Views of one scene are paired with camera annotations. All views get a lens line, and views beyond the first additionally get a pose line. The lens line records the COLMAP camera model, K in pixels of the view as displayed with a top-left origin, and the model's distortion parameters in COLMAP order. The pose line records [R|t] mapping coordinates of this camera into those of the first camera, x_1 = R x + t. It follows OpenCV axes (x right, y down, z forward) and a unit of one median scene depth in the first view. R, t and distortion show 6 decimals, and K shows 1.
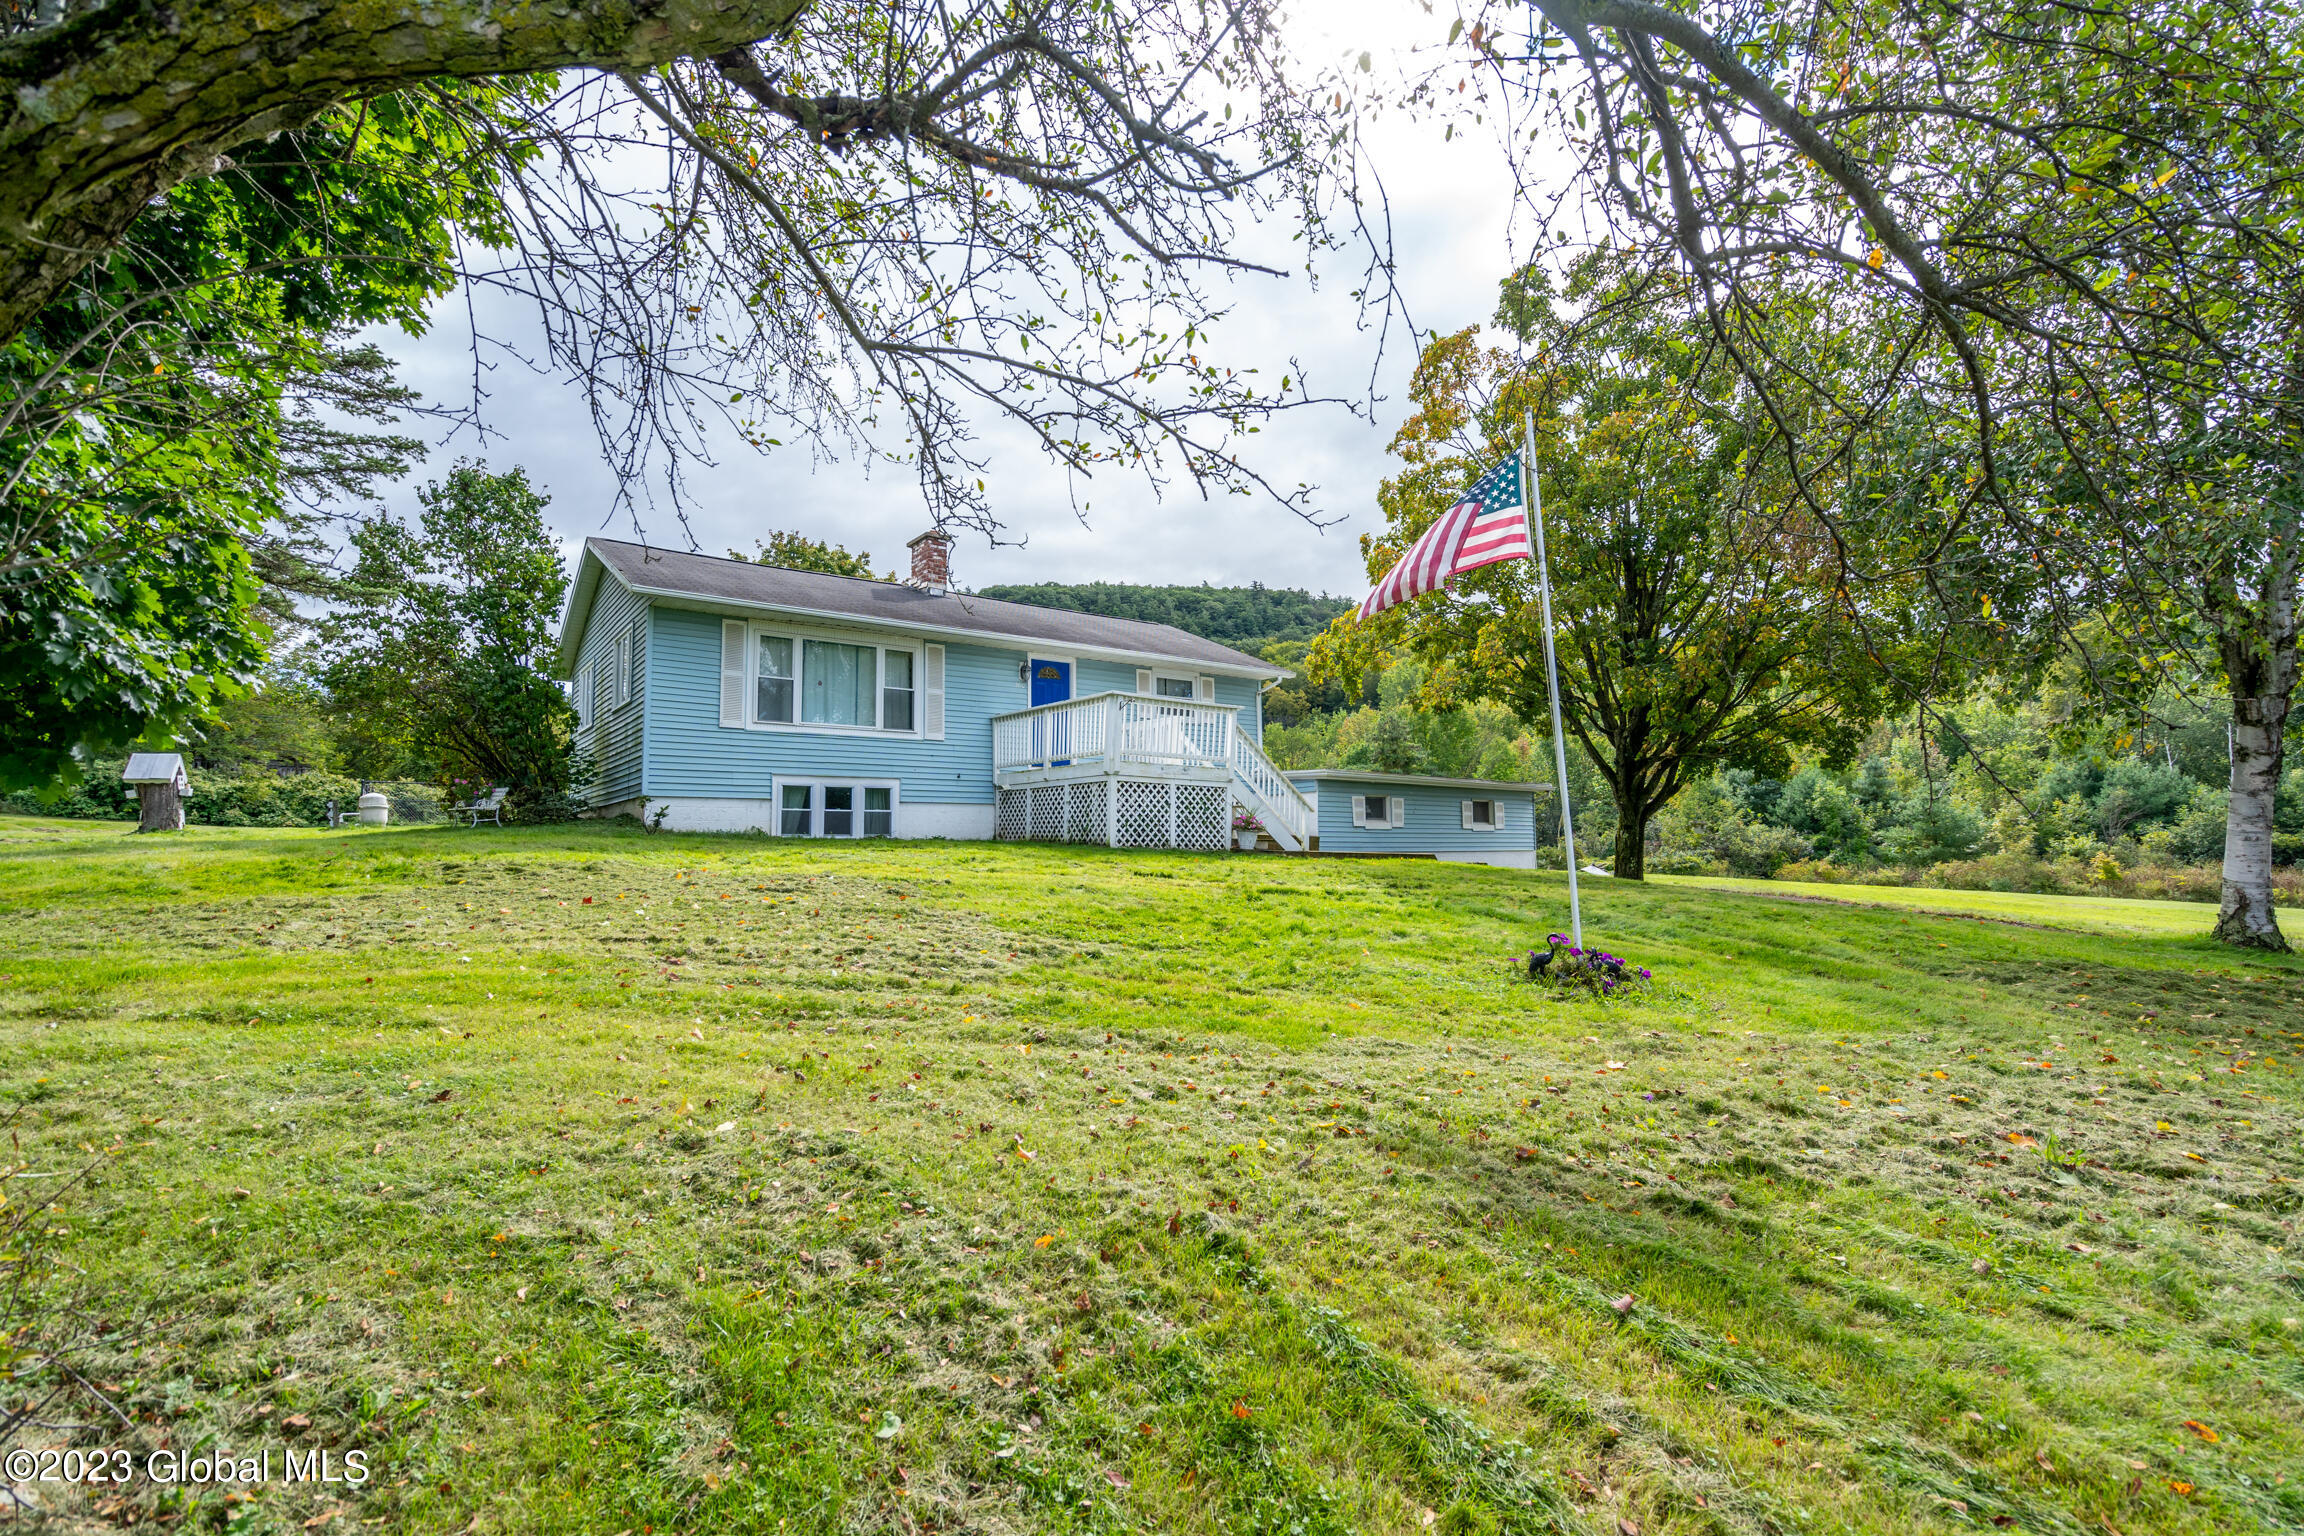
lens RADIAL K [[1030.4, 0, 1148.9], [0, 1030.4, 770.0], [0, 0, 1]] dist [-0.019285, 0.013664]
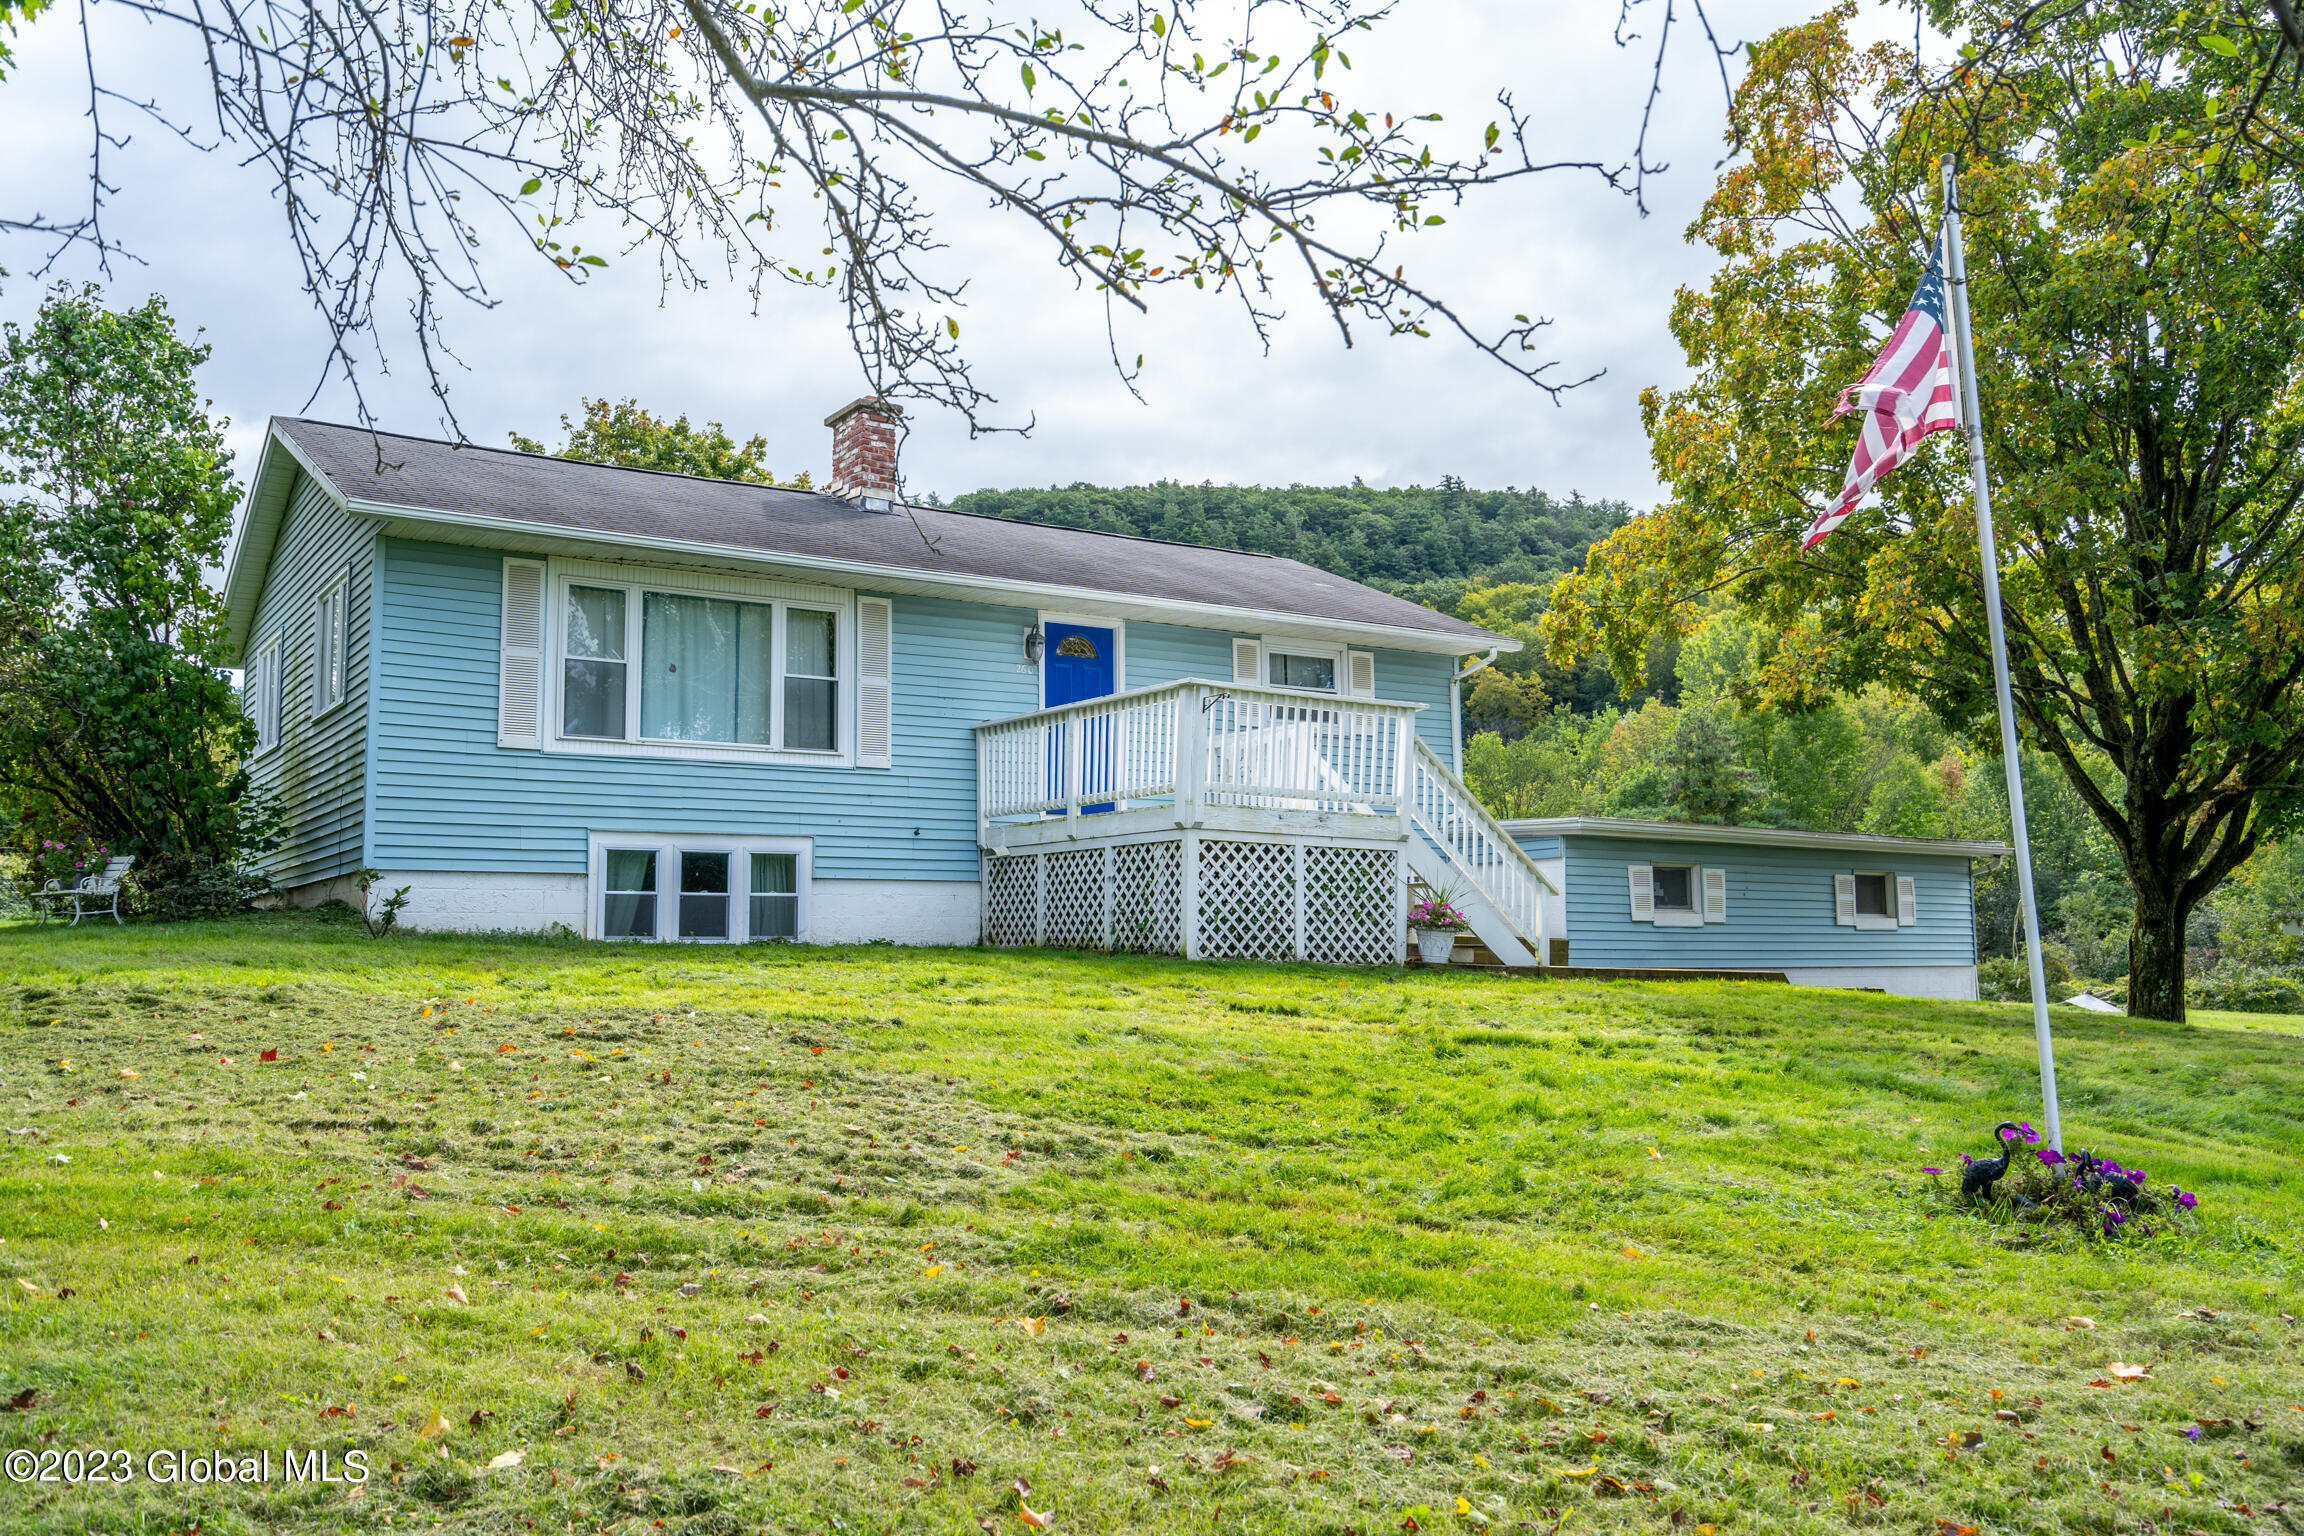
lens RADIAL K [[1857.1, 0, 1147.7], [0, 1857.1, 767.3], [0, 0, 1]] dist [0.008592, -0.009717]
pose [[0.998246, -0.005622, -0.058936, 0.001056], [0.003997, 0.999610, -0.027656, -0.001280], [0.059069, 0.027372, 0.997879, -0.004030]]
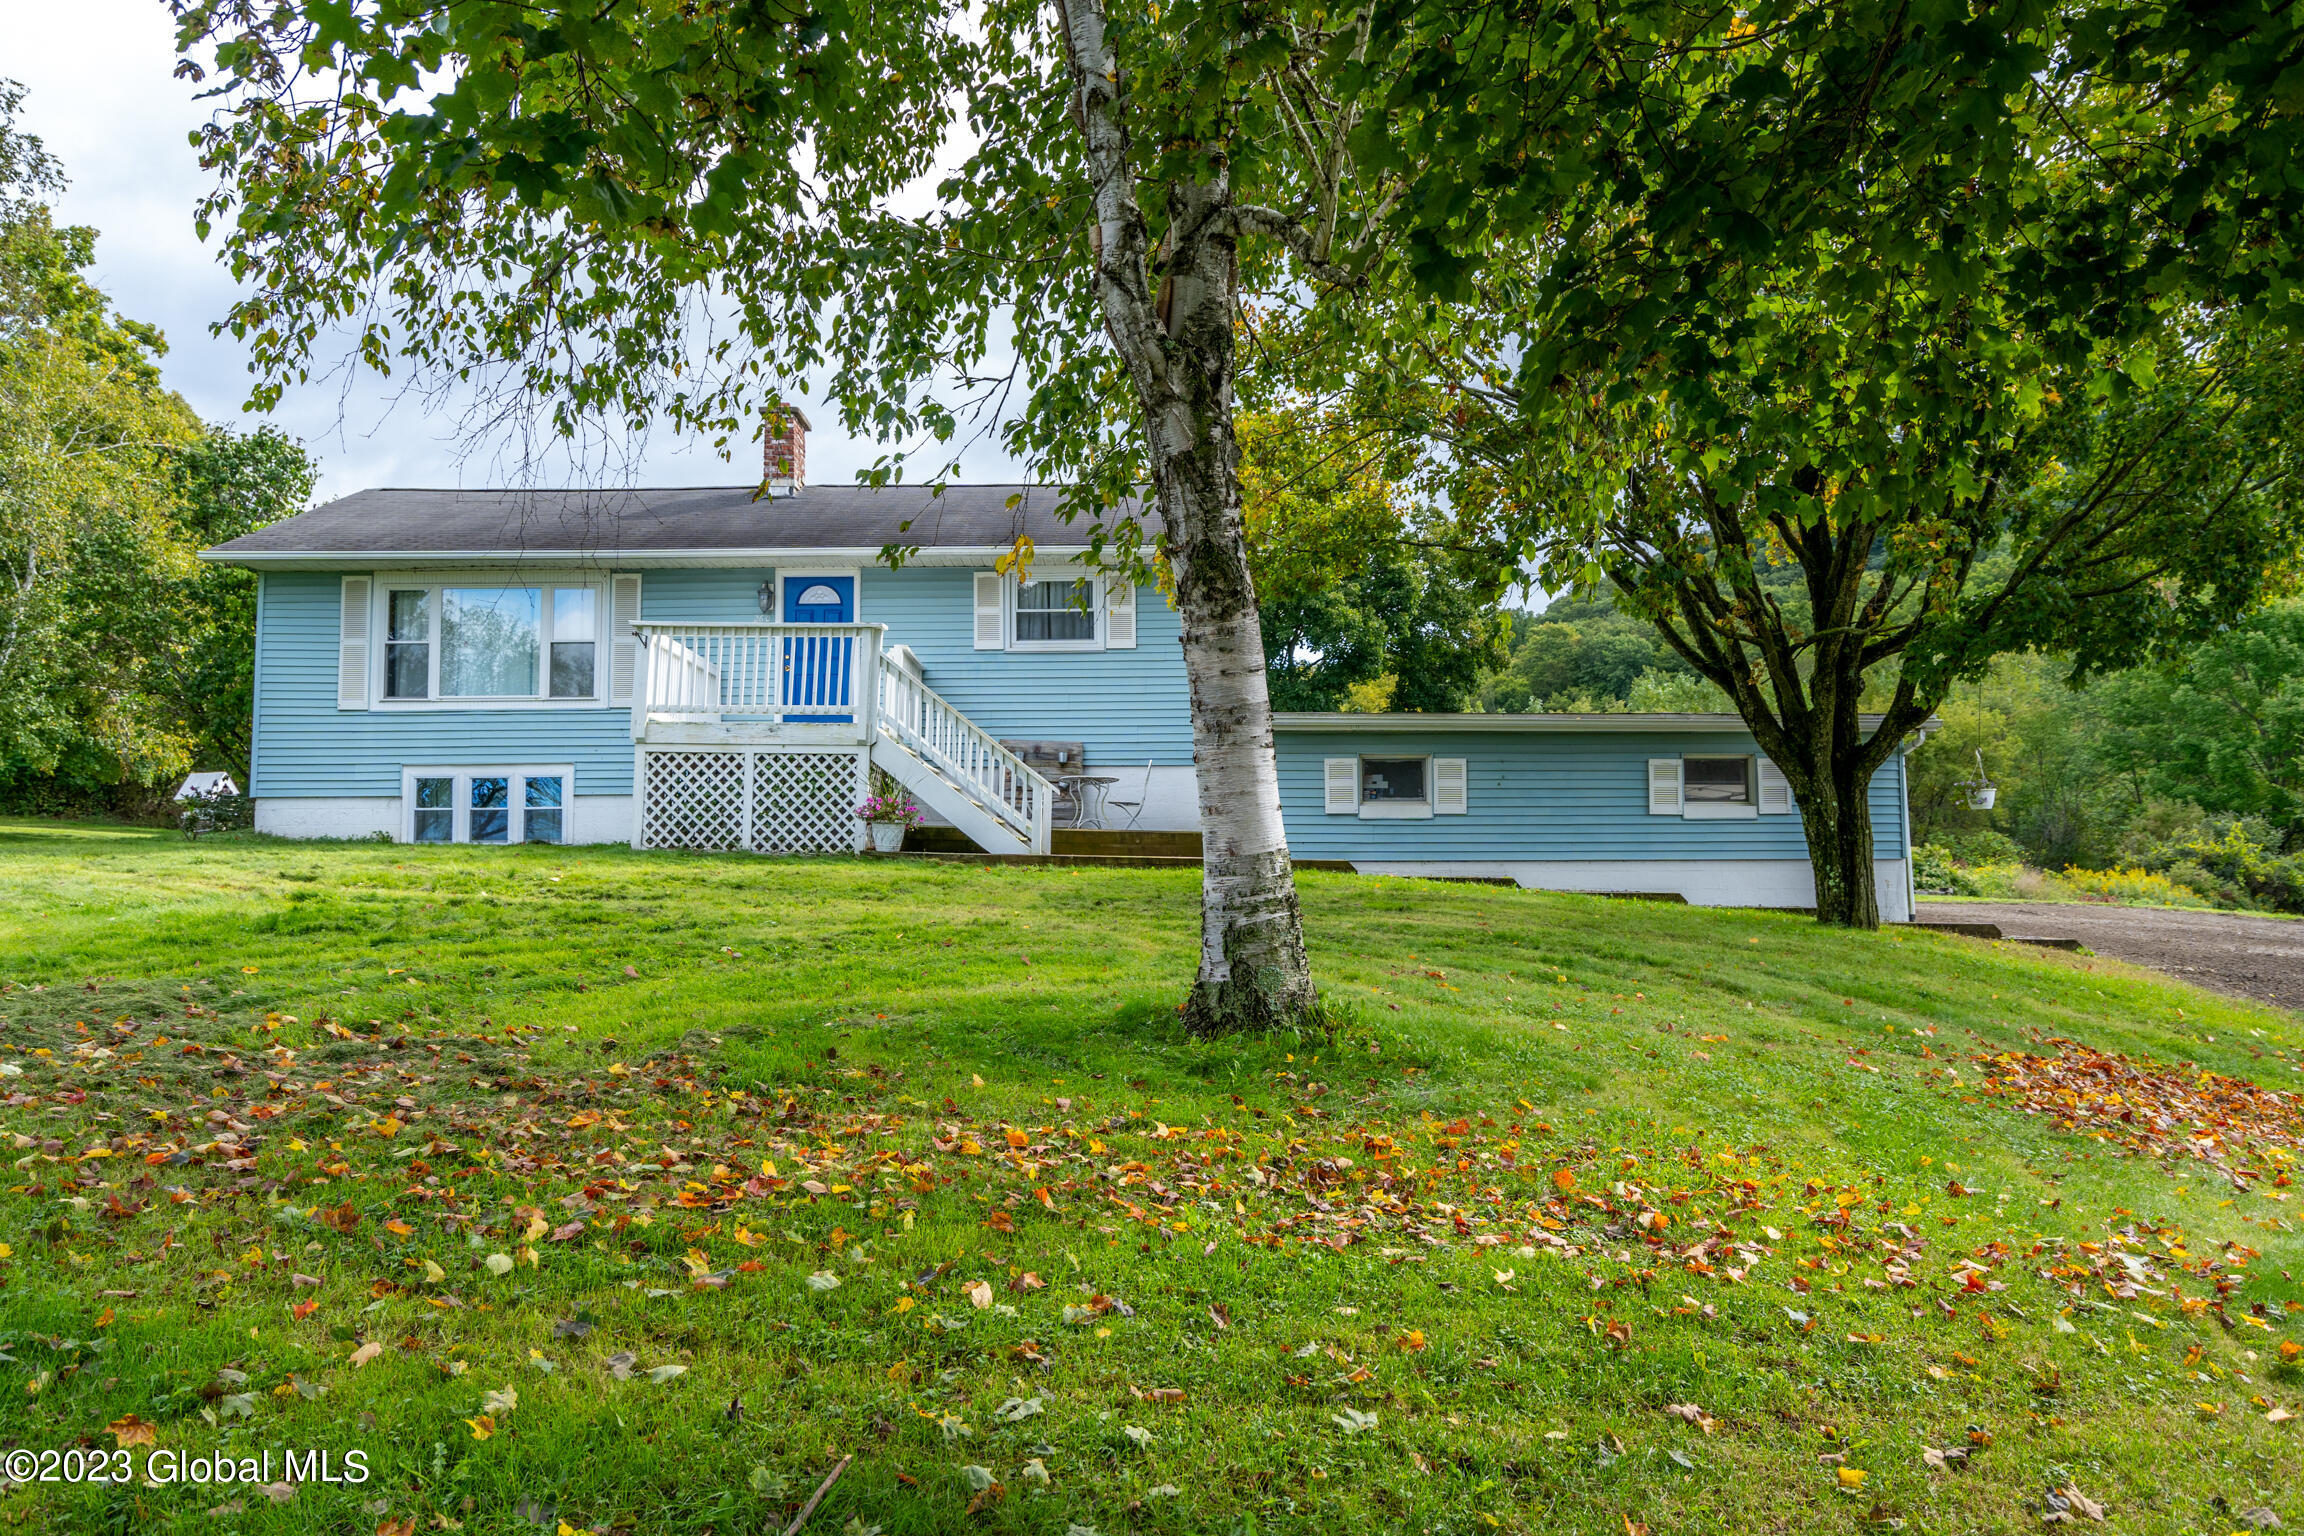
lens RADIAL K [[1776.0, 0, 1140.8], [0, 1776.0, 765.7], [0, 0, 1]] dist [0.007778, -0.006402]
pose [[0.792146, -0.044037, -0.608741, 1.270292], [0.046089, 0.998862, -0.012284, 0.065976], [0.608589, -0.018325, 0.793274, 0.359462]]
